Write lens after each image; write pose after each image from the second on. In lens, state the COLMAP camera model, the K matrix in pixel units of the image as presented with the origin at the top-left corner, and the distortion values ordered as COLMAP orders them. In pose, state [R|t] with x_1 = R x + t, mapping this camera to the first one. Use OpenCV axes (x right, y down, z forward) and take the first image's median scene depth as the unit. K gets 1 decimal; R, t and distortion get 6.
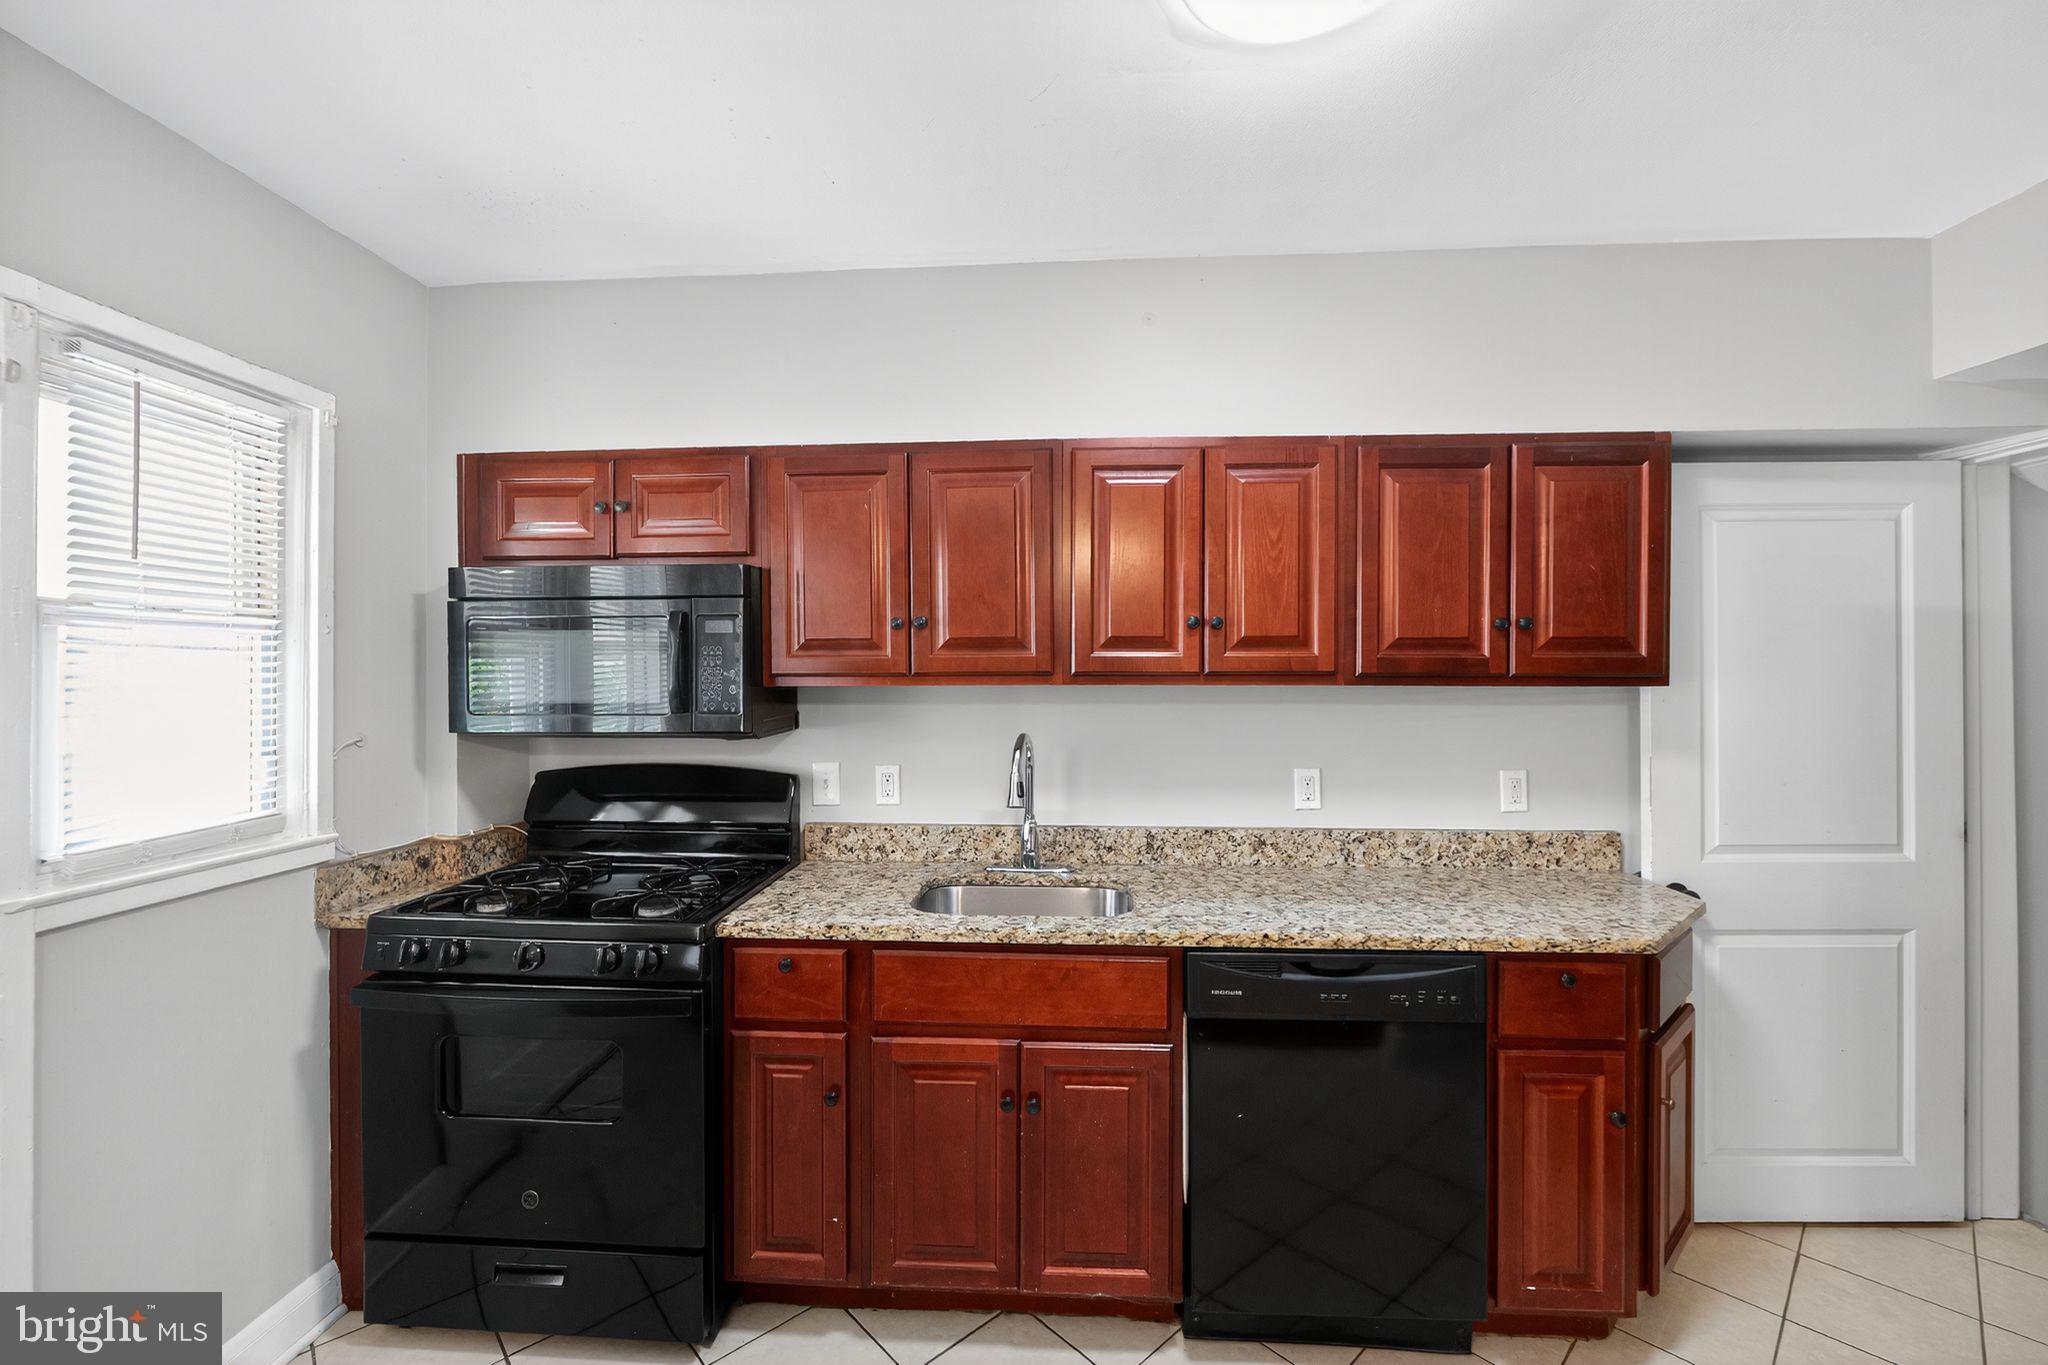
lens RADIAL K [[857.3, 0, 1007.7], [0, 857.3, 670.8], [0, 0, 1]] dist [-0.010561, -0.000286]
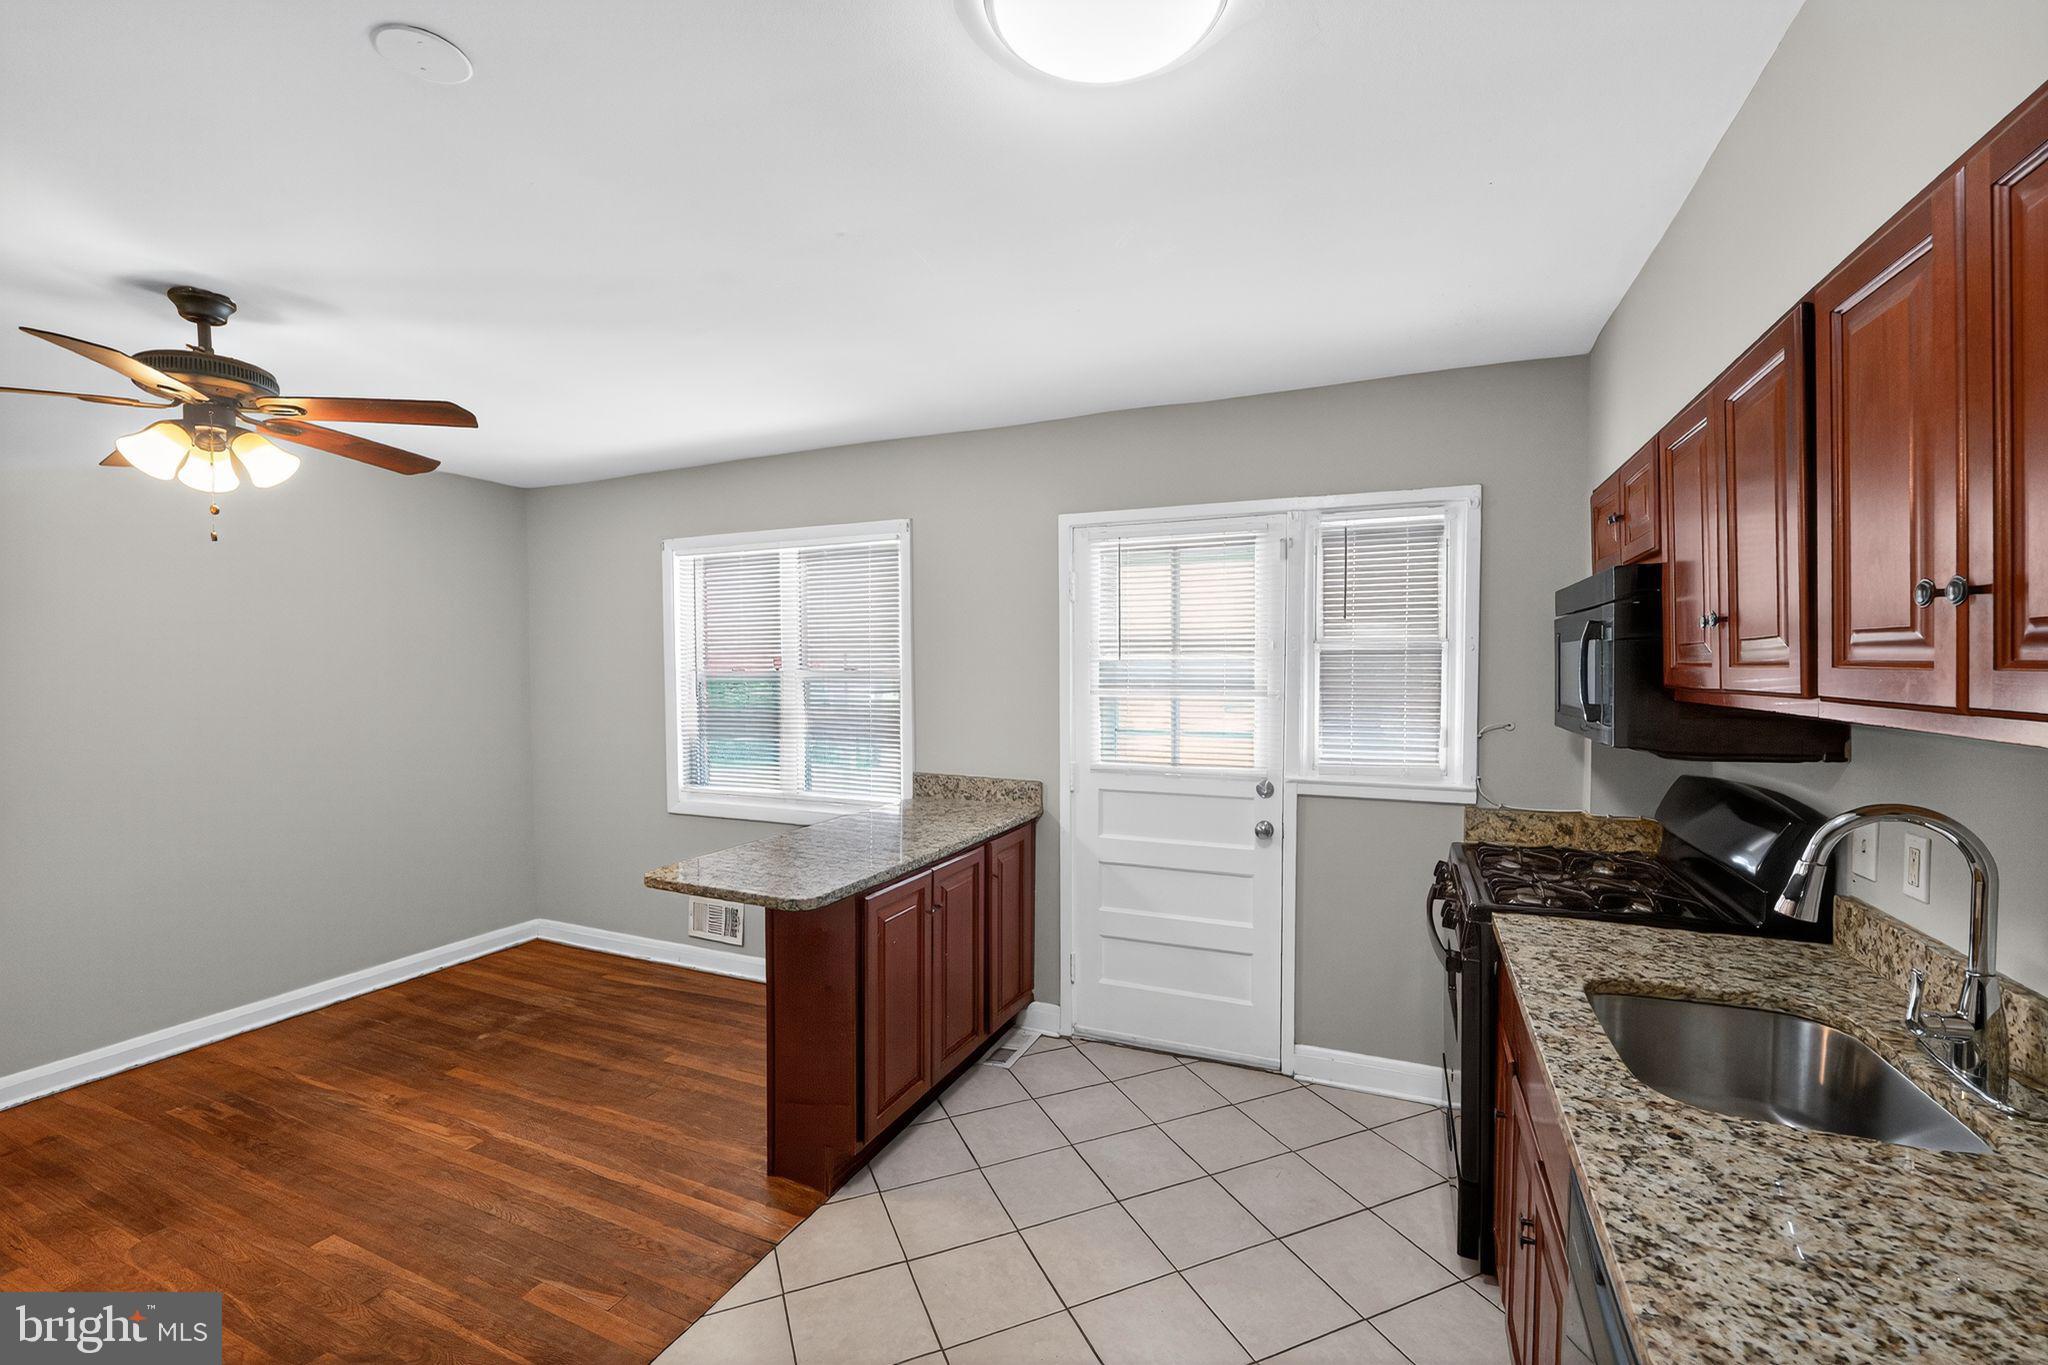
lens RADIAL K [[856.7, 0, 1023.2], [0, 856.7, 692.2], [0, 0, 1]] dist [-0.011184, 0.000002]
pose [[-0.344127, 0.034351, -0.938295, 0.762537], [0.009221, 0.999406, 0.033207, -0.023524], [0.938878, 0.002776, -0.344239, 0.701577]]
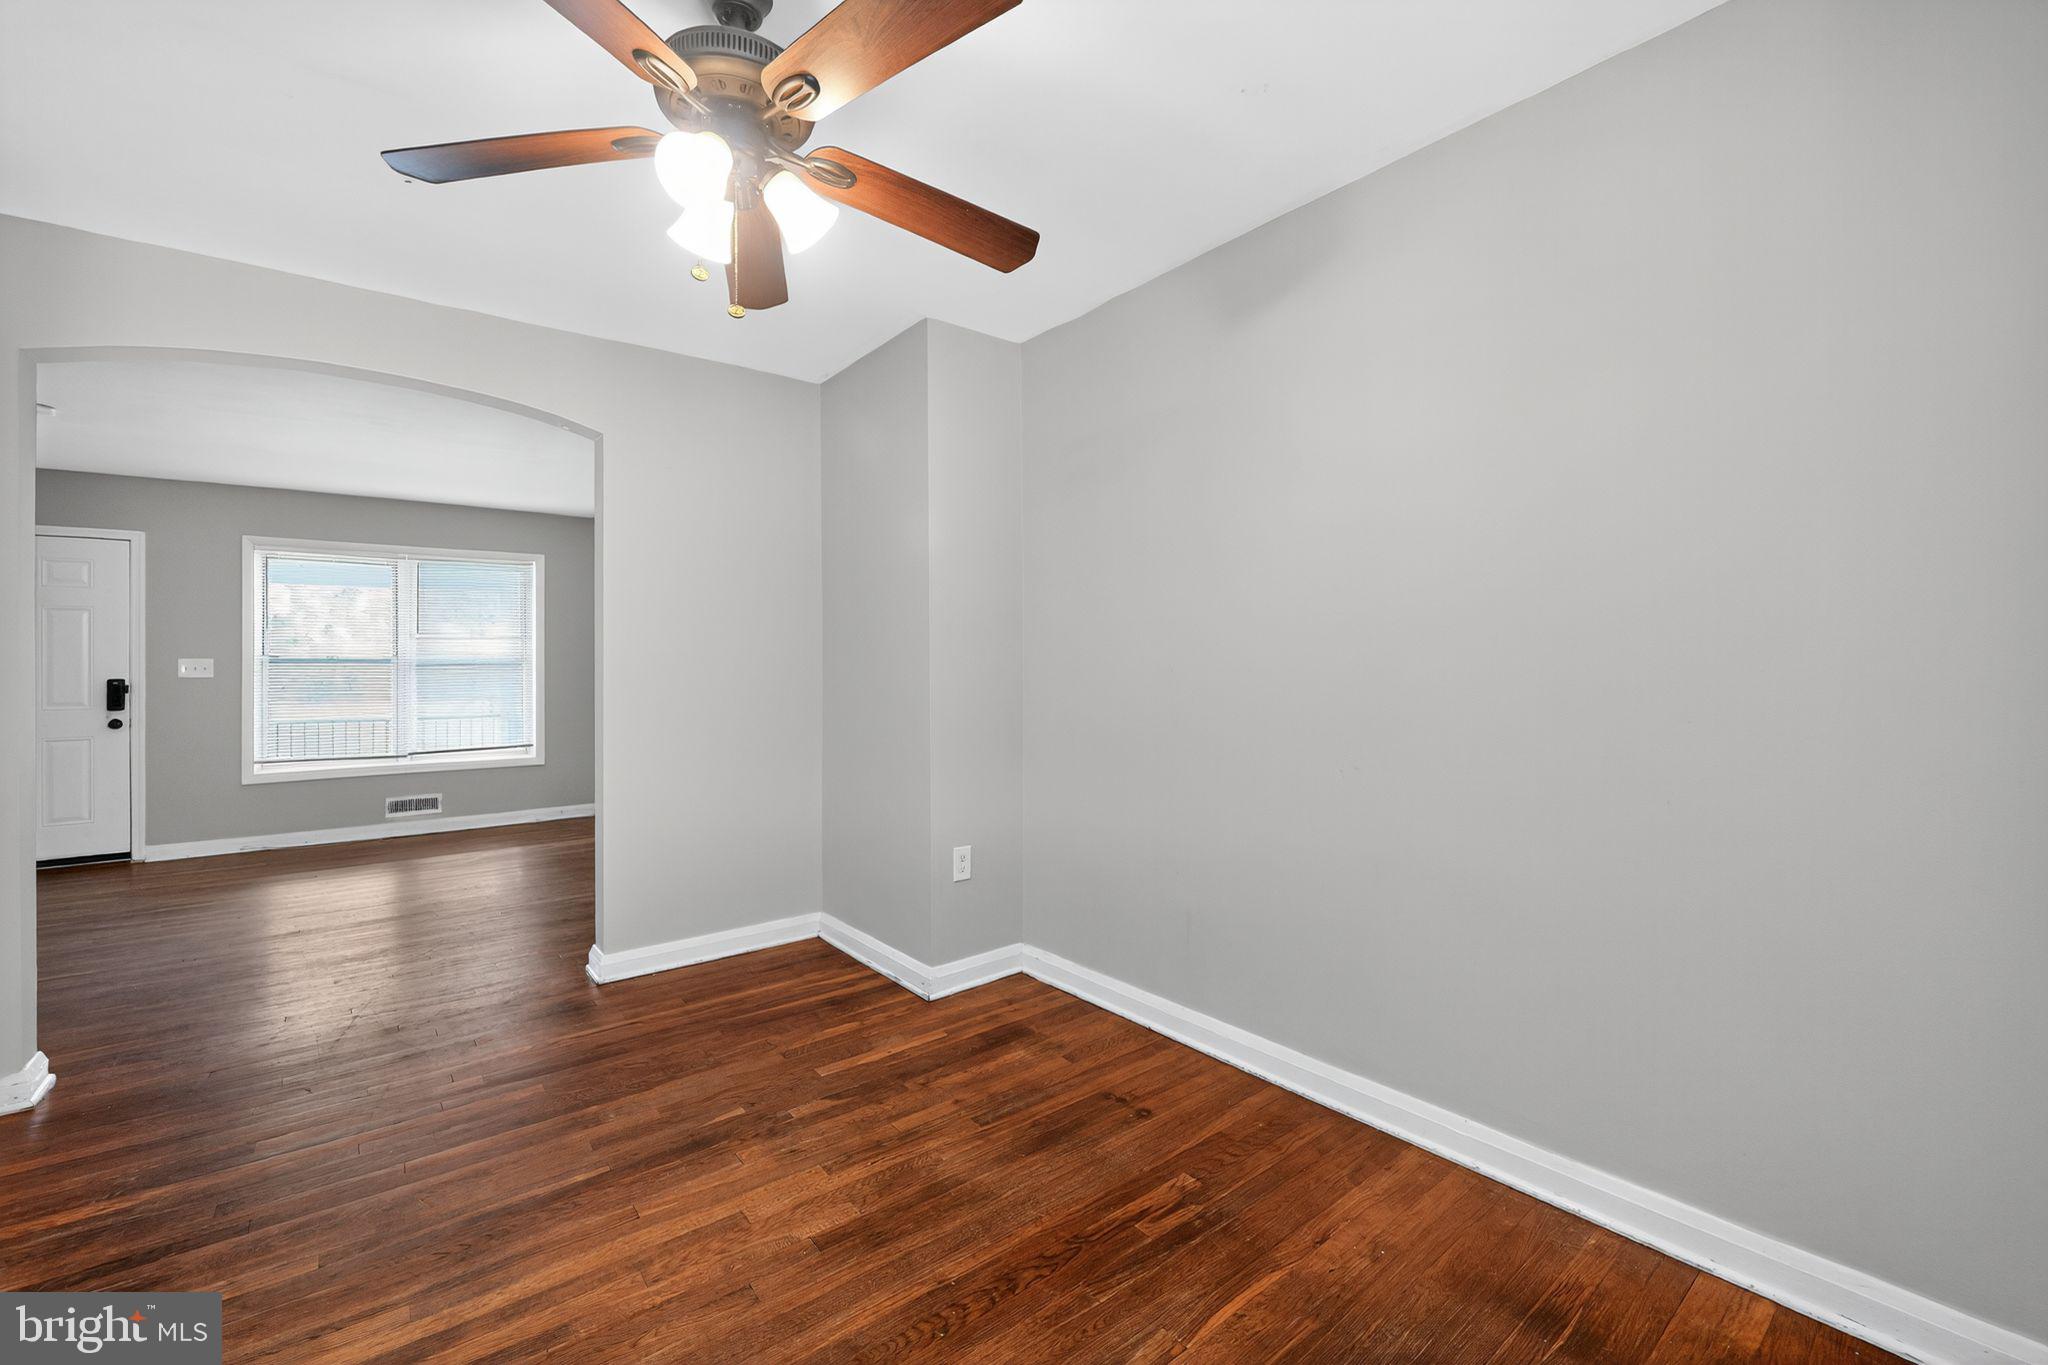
lens RADIAL K [[848.0, 0, 1018.3], [0, 848.0, 658.0], [0, 0, 1]] dist [-0.011176, -0.000679]
pose [[-0.671679, 0.014349, 0.740703, -0.586693], [0.006426, 0.999888, -0.013543, 0.120132], [-0.740815, -0.004336, -0.671696, -0.281616]]
